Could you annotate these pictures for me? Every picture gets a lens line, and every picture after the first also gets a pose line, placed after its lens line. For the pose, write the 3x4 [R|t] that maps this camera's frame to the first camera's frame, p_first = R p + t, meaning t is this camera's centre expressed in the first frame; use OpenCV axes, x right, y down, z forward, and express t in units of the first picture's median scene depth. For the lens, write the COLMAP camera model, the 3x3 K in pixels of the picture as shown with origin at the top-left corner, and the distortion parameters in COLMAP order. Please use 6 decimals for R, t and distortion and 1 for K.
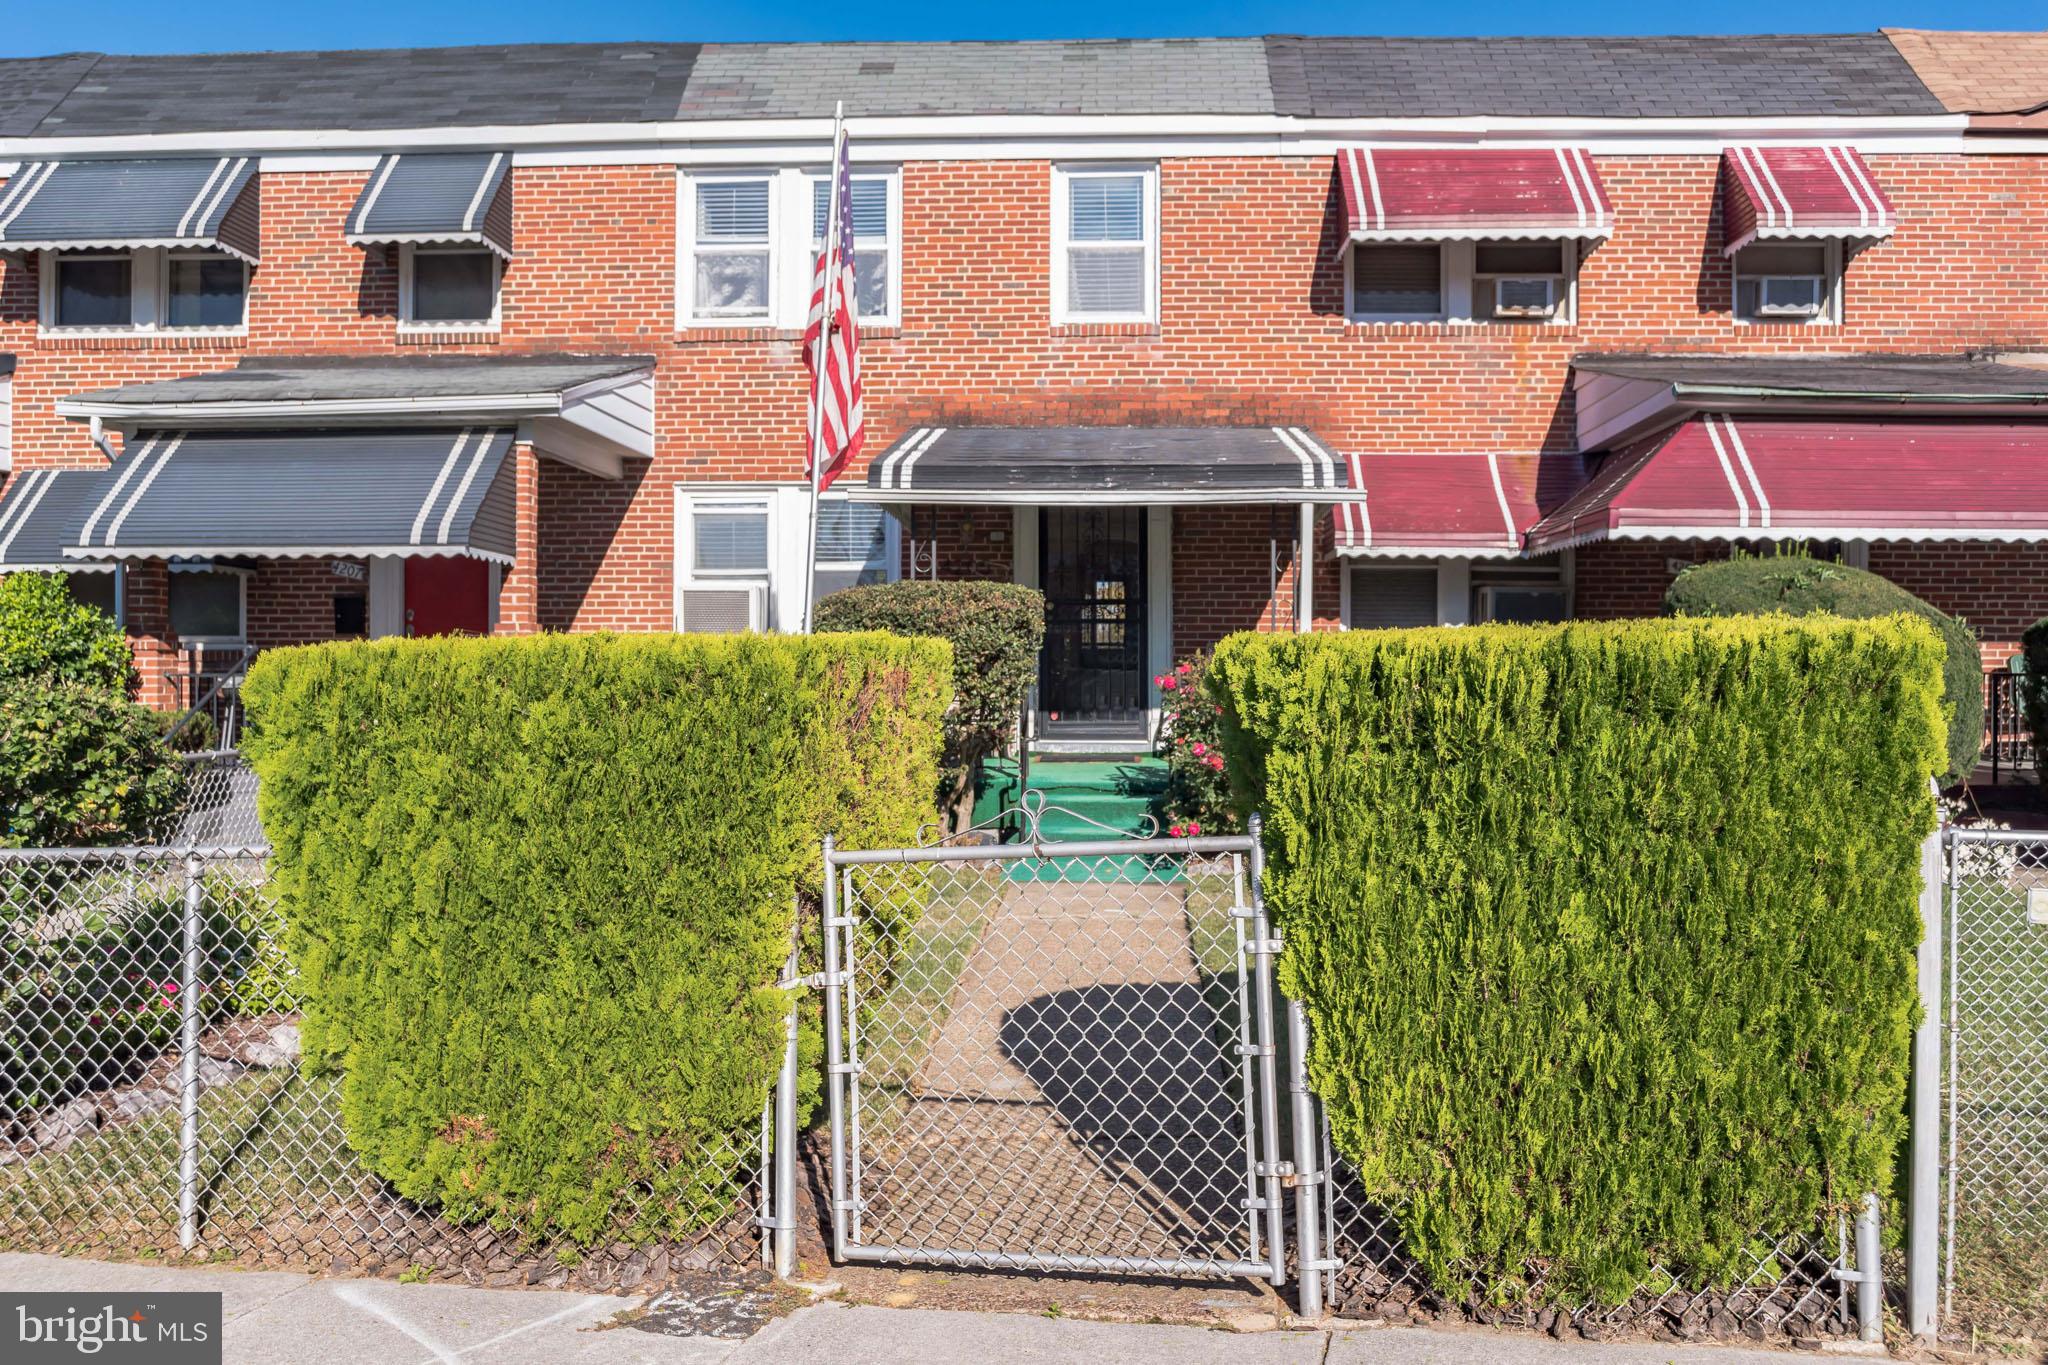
lens RADIAL K [[1903.5, 0, 1023.9], [0, 1903.5, 684.1], [0, 0, 1]] dist [0.015510, 0.000000]
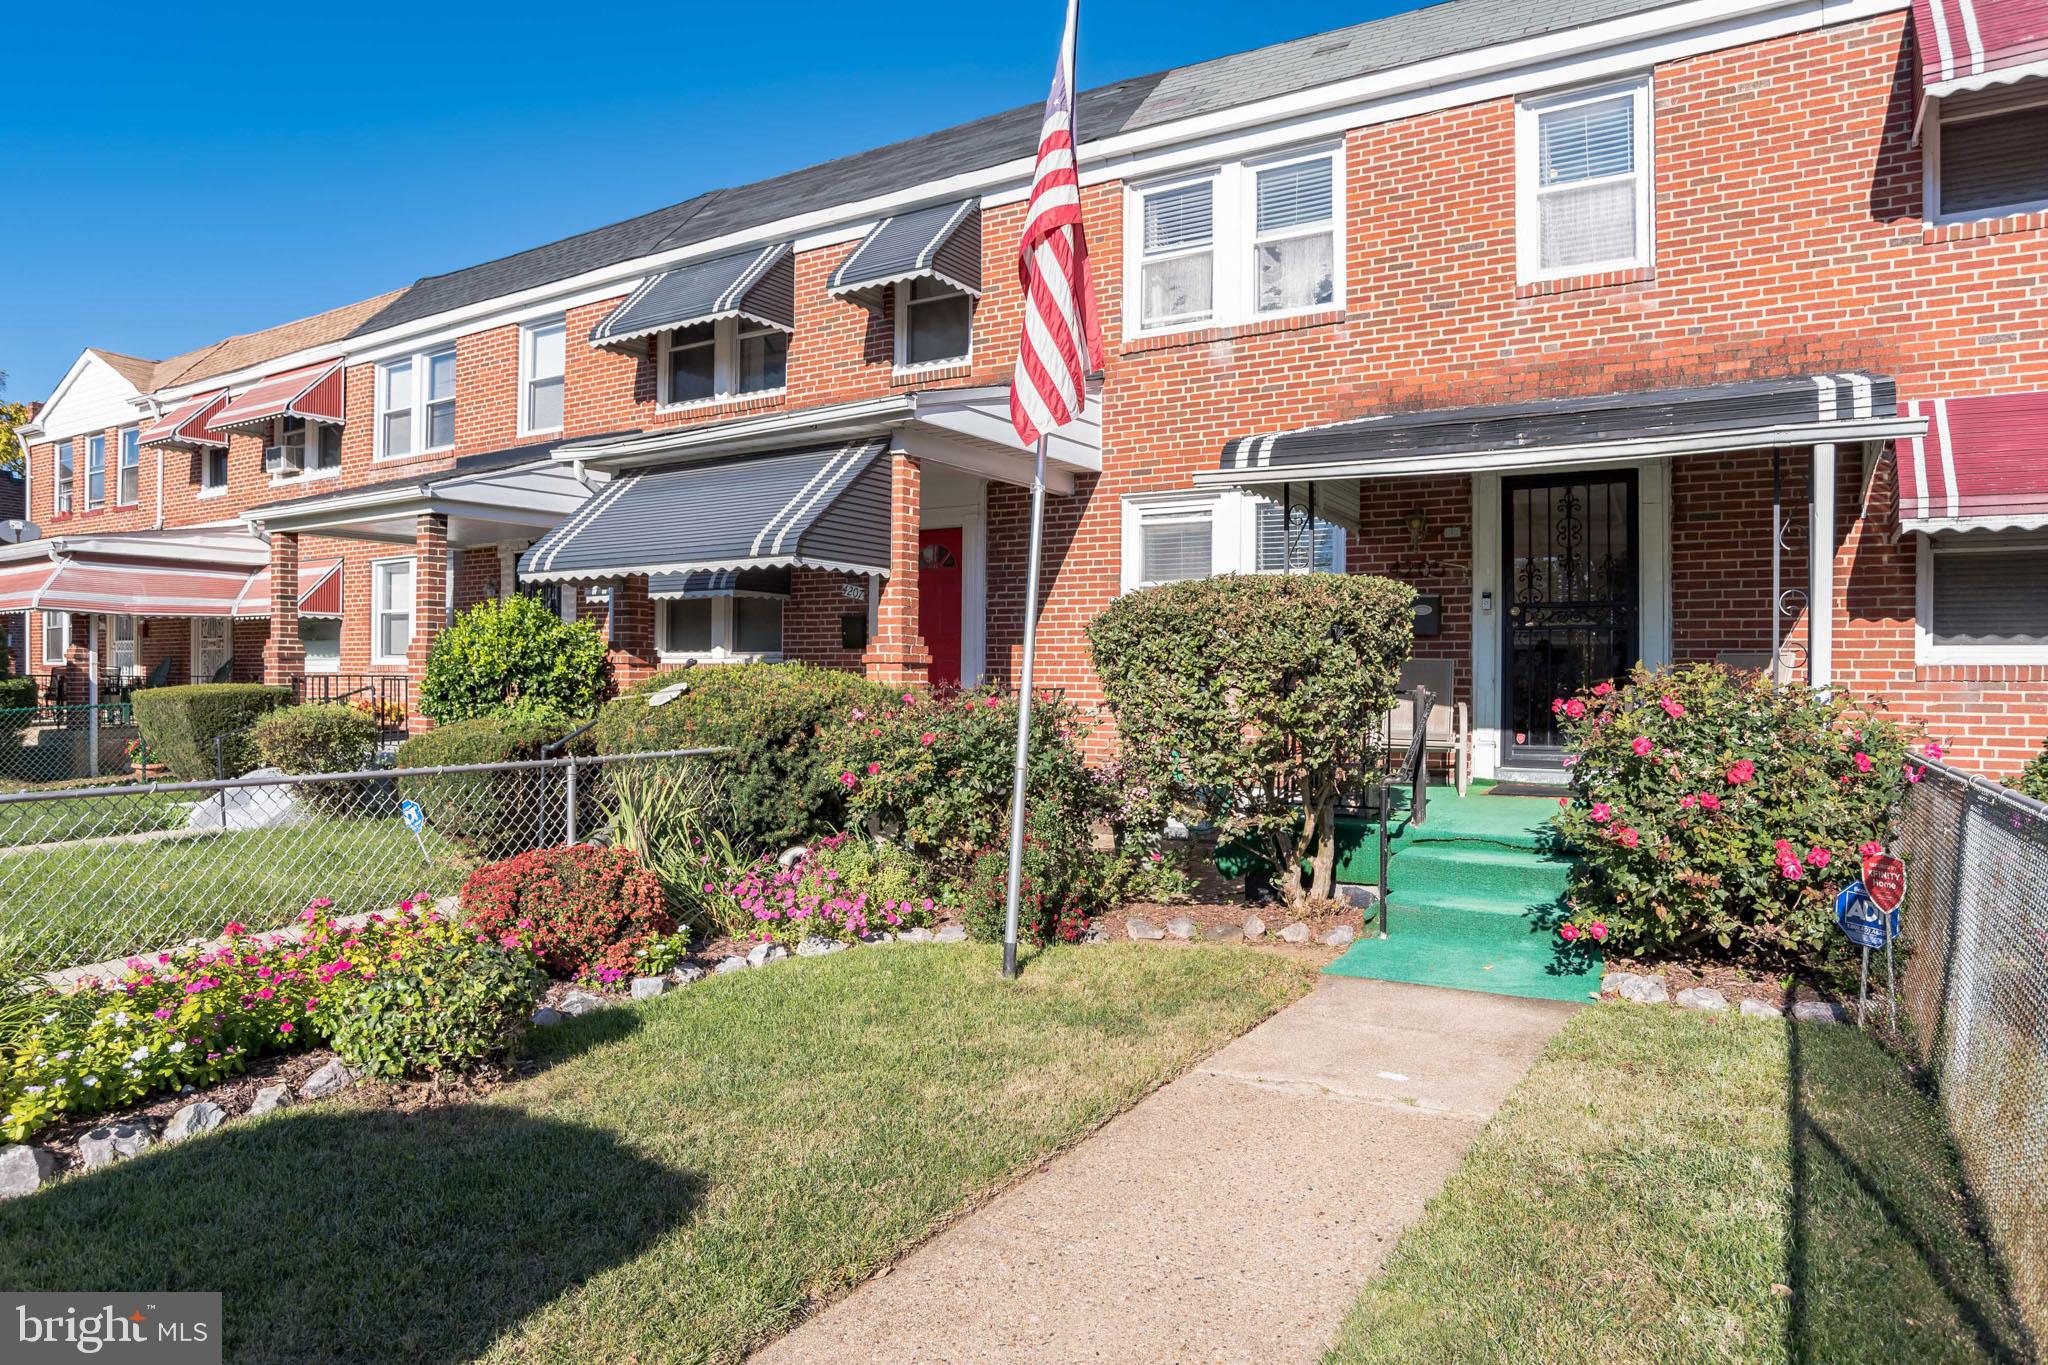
lens RADIAL K [[1331.6, 0, 962.6], [0, 1331.6, 686.5], [0, 0, 1]] dist [-0.061503, 0.040253]
pose [[0.872850, 0.006419, -0.487947, 0.086686], [-0.005736, 0.999979, 0.002894, -0.006800], [0.487955, 0.000272, 0.872869, 0.356442]]
